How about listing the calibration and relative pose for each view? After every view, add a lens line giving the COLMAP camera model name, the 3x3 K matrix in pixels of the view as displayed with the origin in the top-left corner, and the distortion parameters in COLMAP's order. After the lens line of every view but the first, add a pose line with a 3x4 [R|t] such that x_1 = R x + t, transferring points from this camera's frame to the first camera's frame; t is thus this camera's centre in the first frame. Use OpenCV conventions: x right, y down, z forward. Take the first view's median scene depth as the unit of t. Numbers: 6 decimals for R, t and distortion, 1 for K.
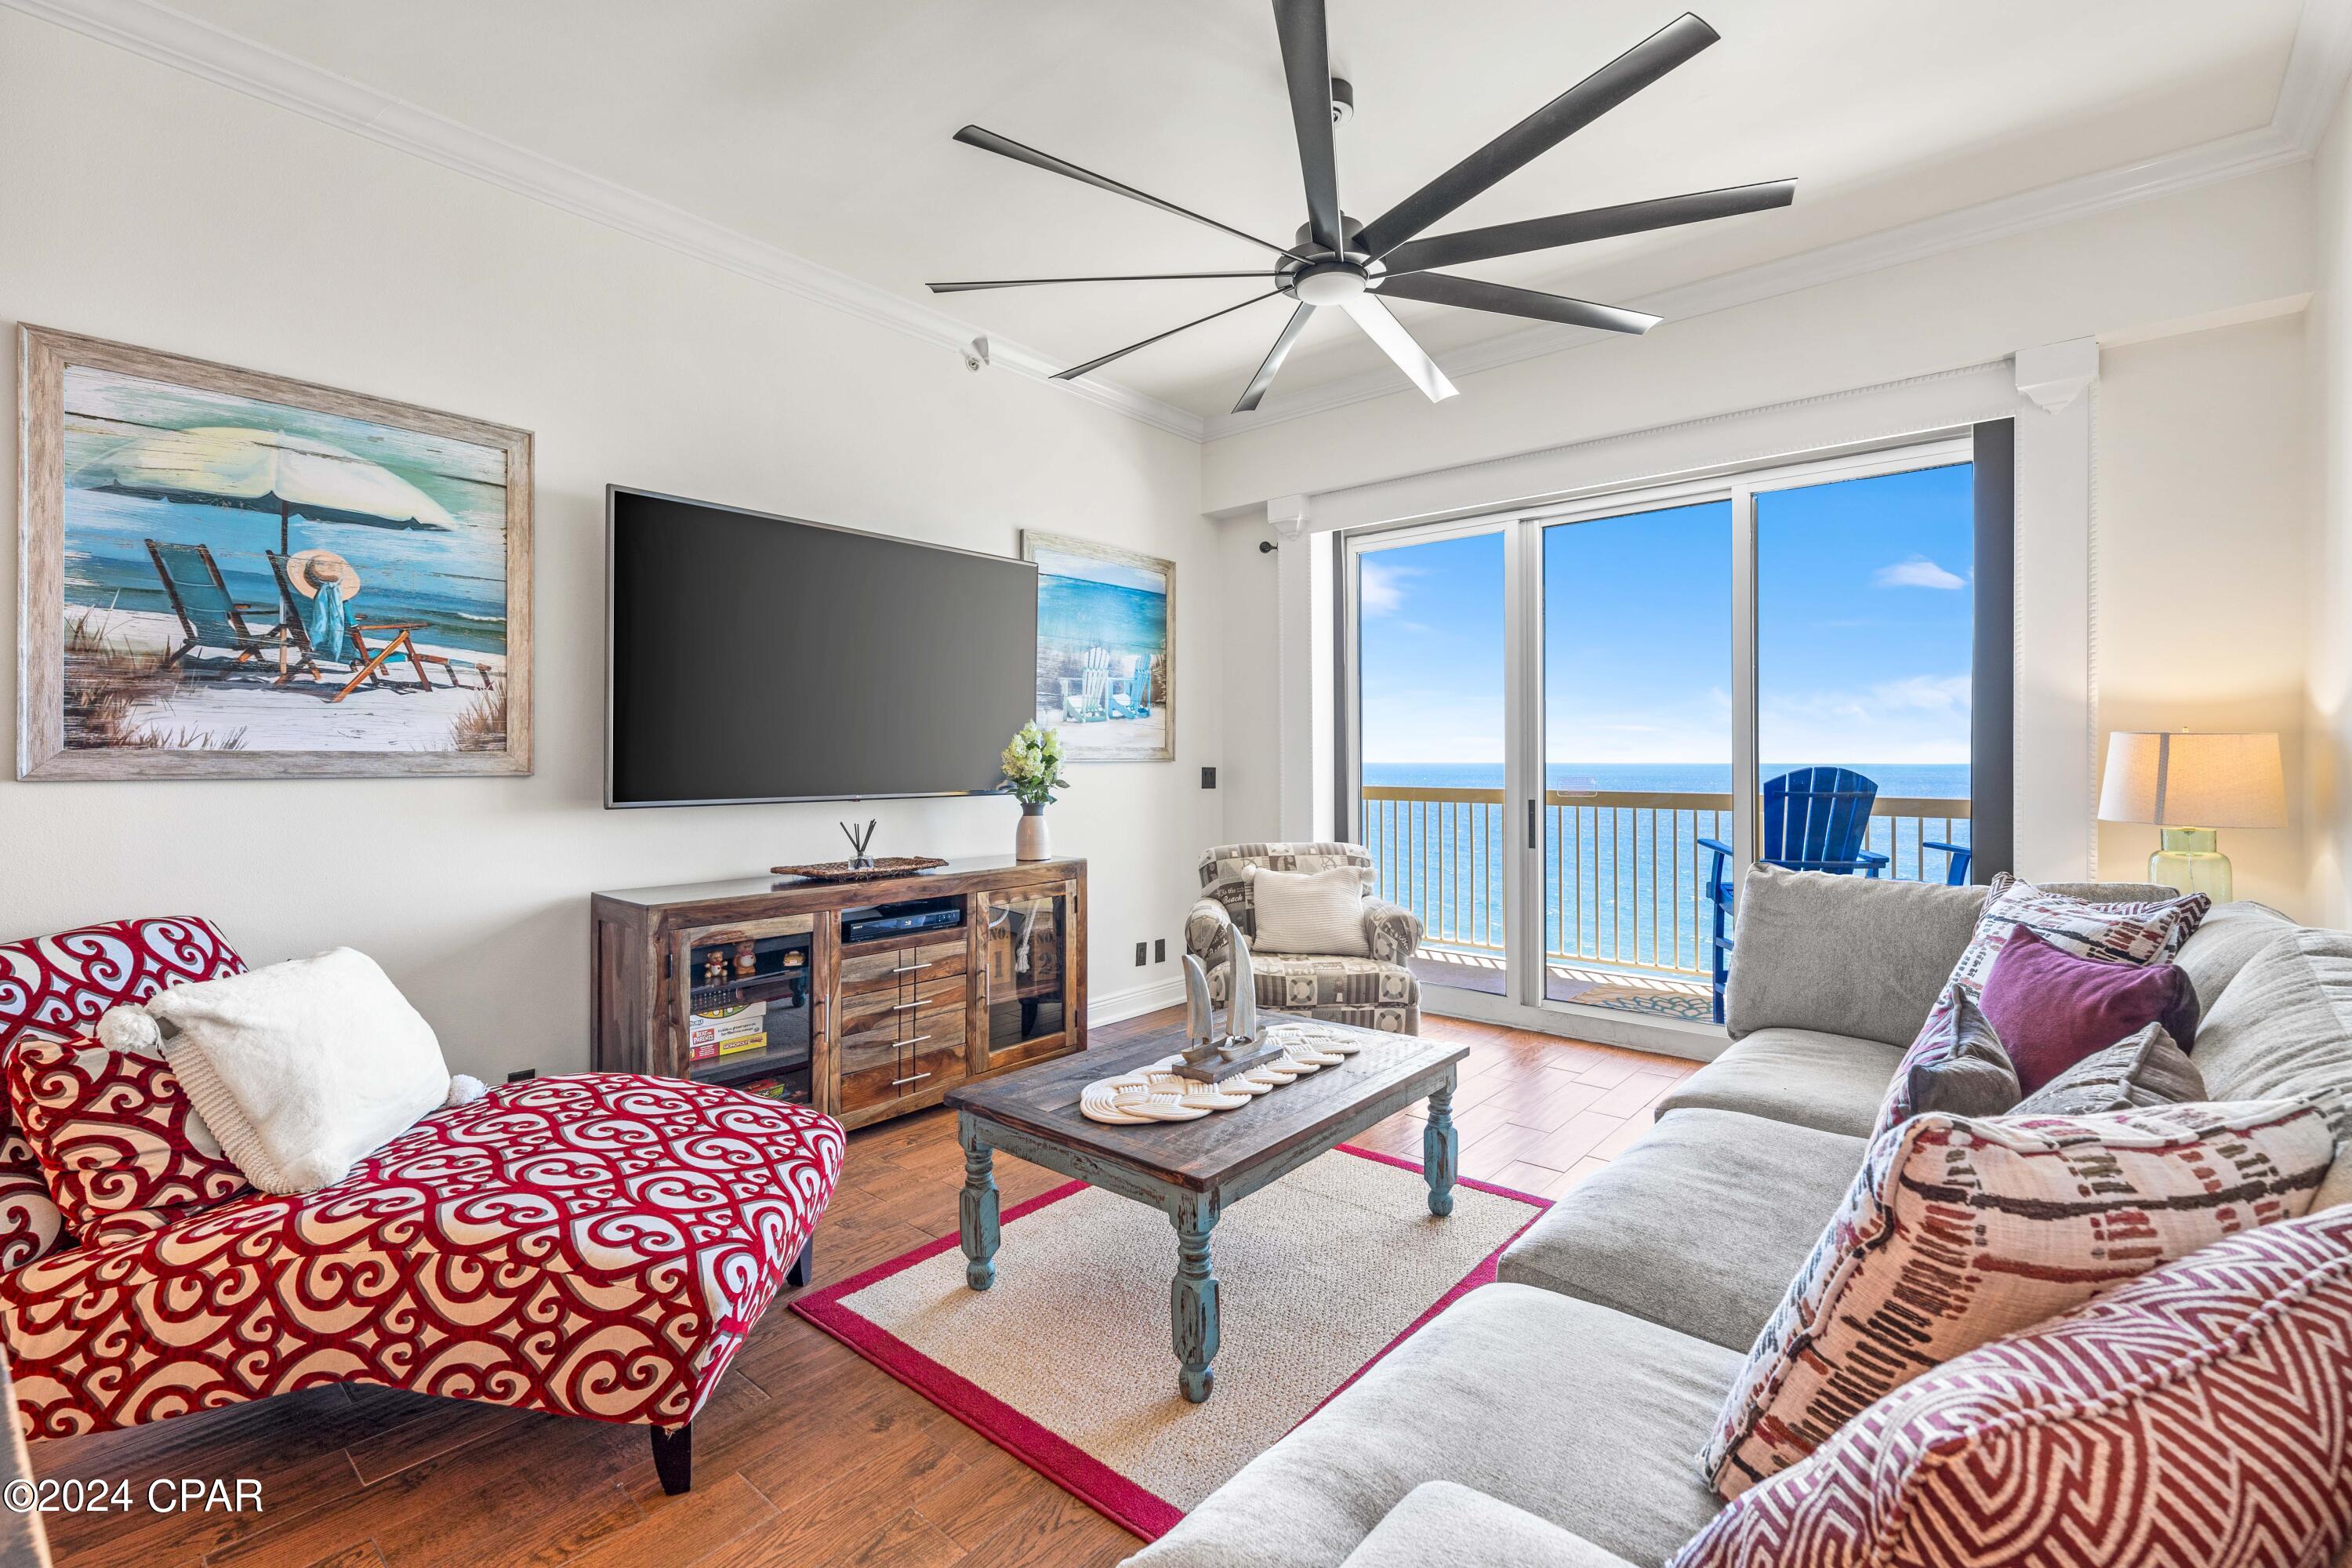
lens RADIAL K [[1031.5, 0, 1182.9], [0, 1031.5, 762.0], [0, 0, 1]] dist [-0.002217, 0.000037]
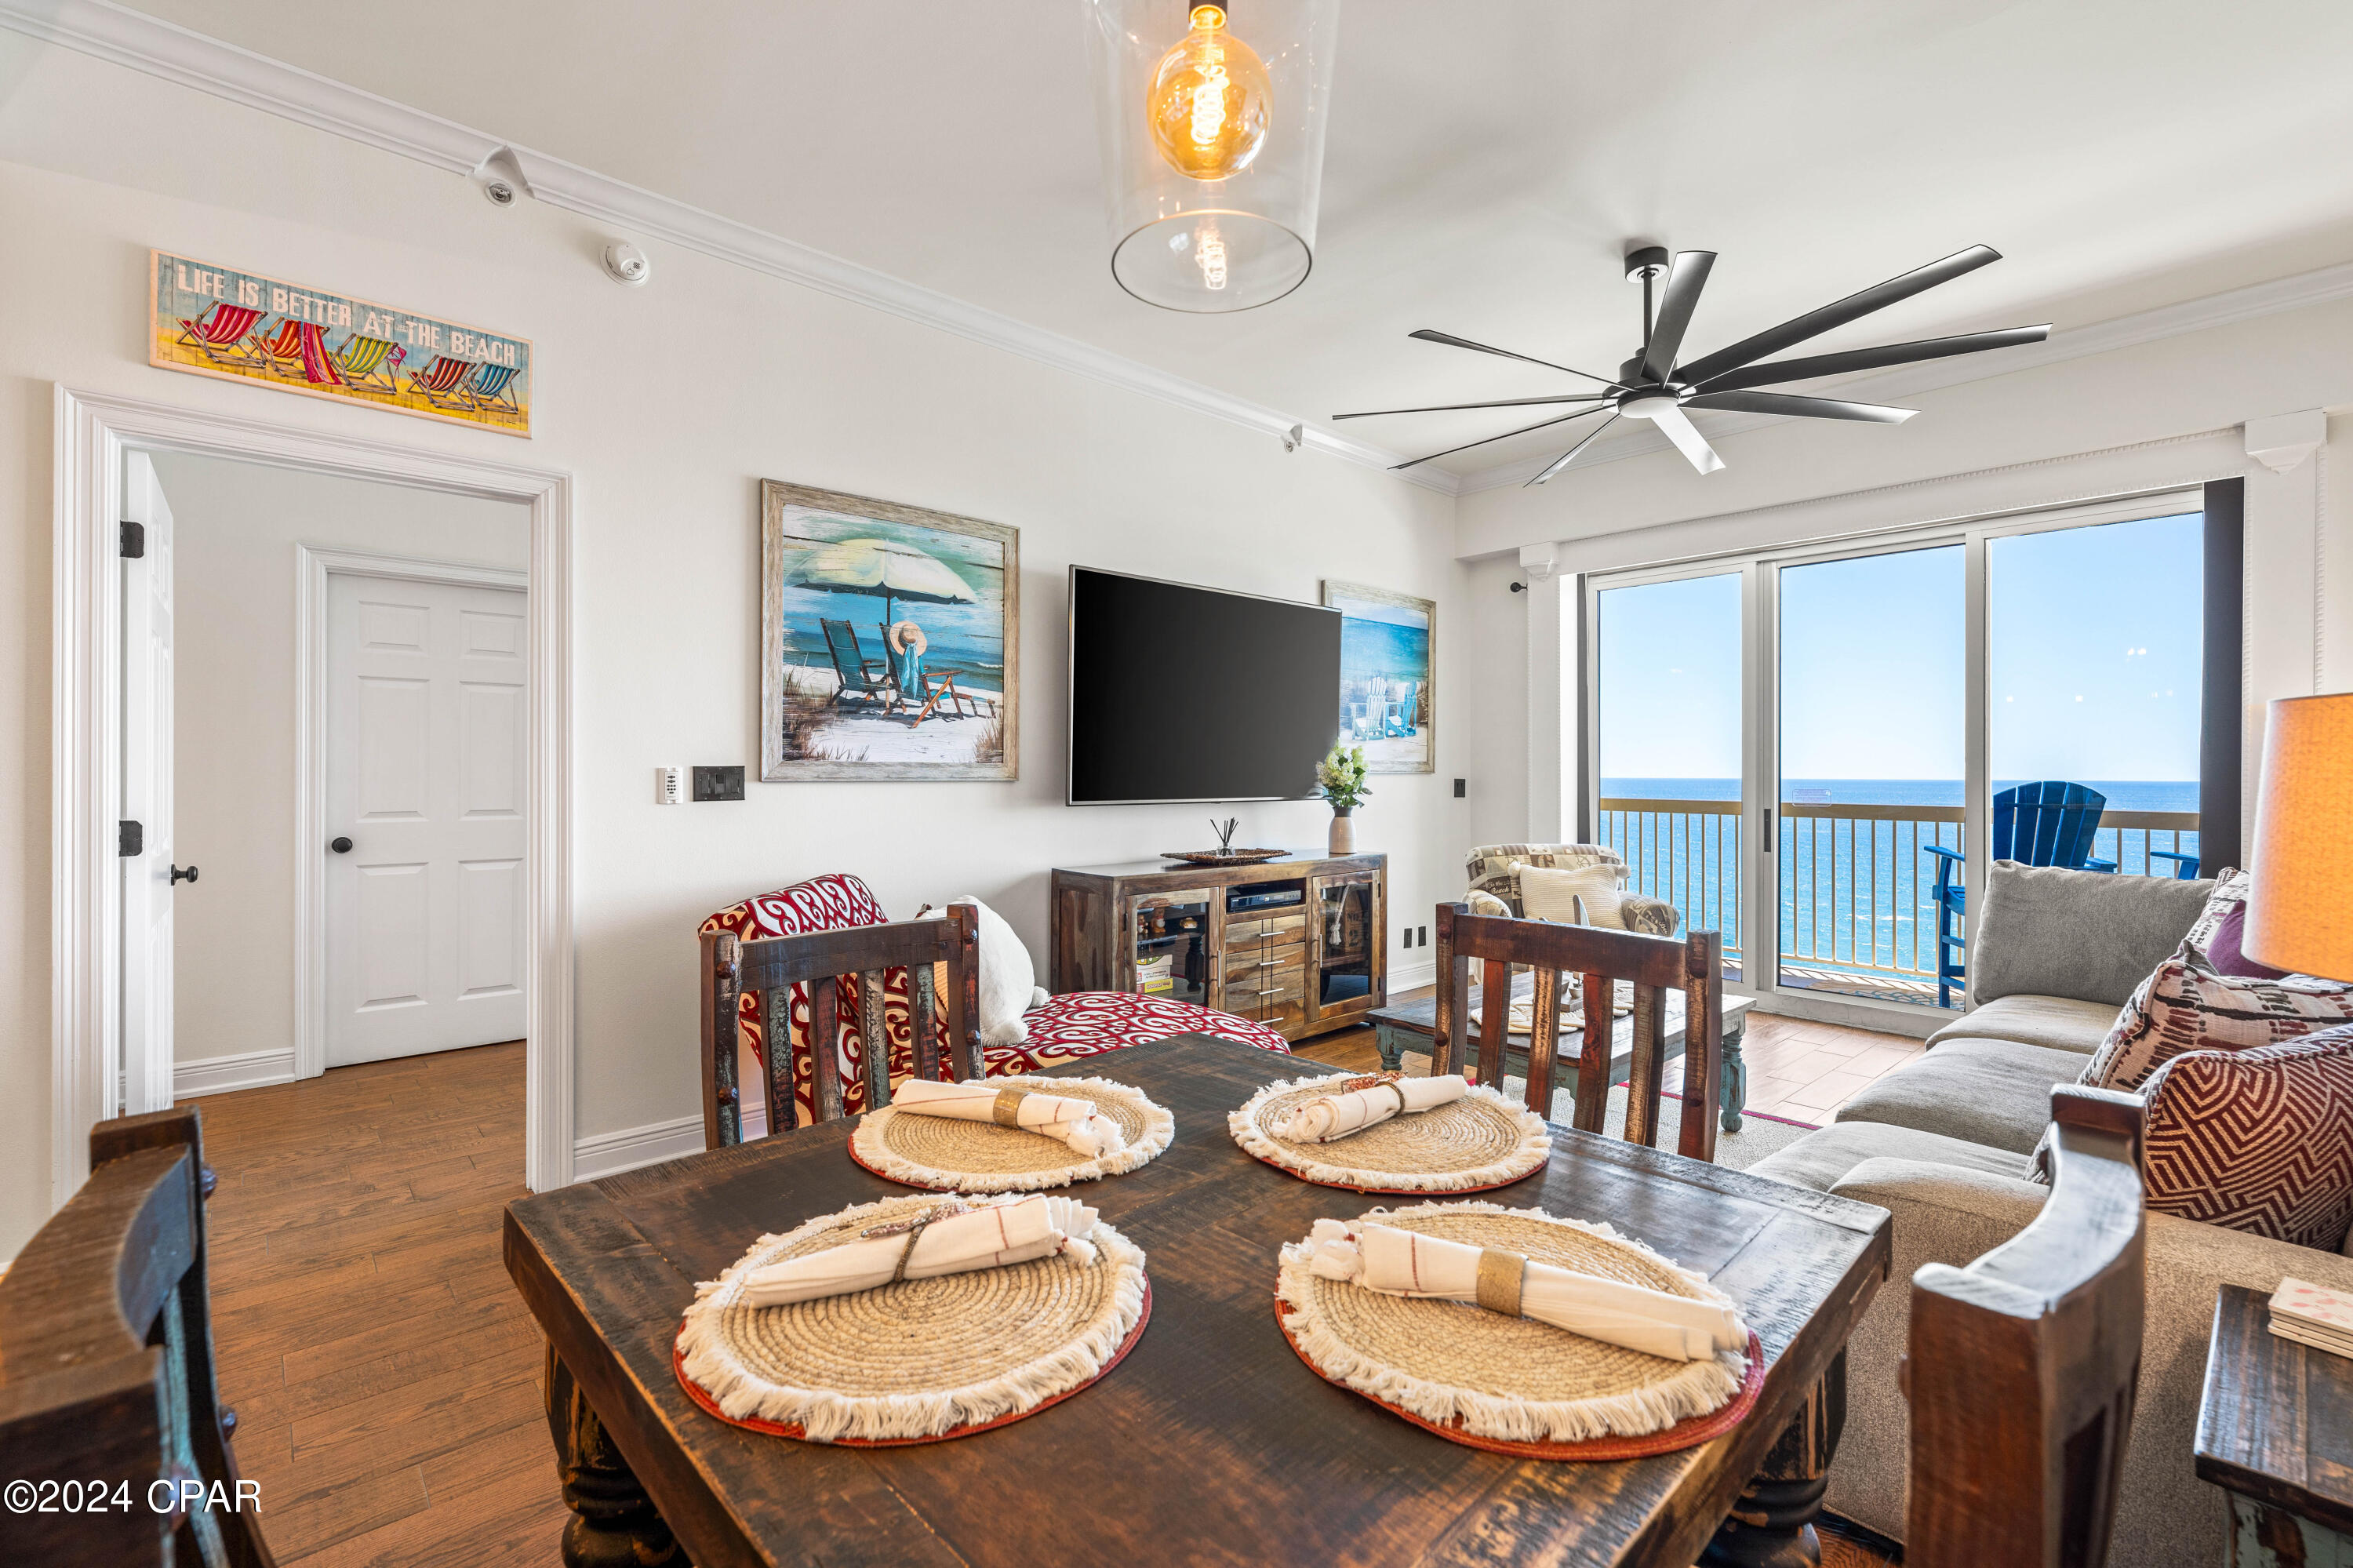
lens RADIAL K [[1028.9, 0, 1184.8], [0, 1028.9, 775.3], [0, 0, 1]] dist [-0.001970, -0.000007]
pose [[0.991860, 0.005075, -0.127234, -0.242336], [-0.005088, 0.999987, 0.000228, 0.004502], [0.127233, 0.000421, 0.991873, -0.319335]]
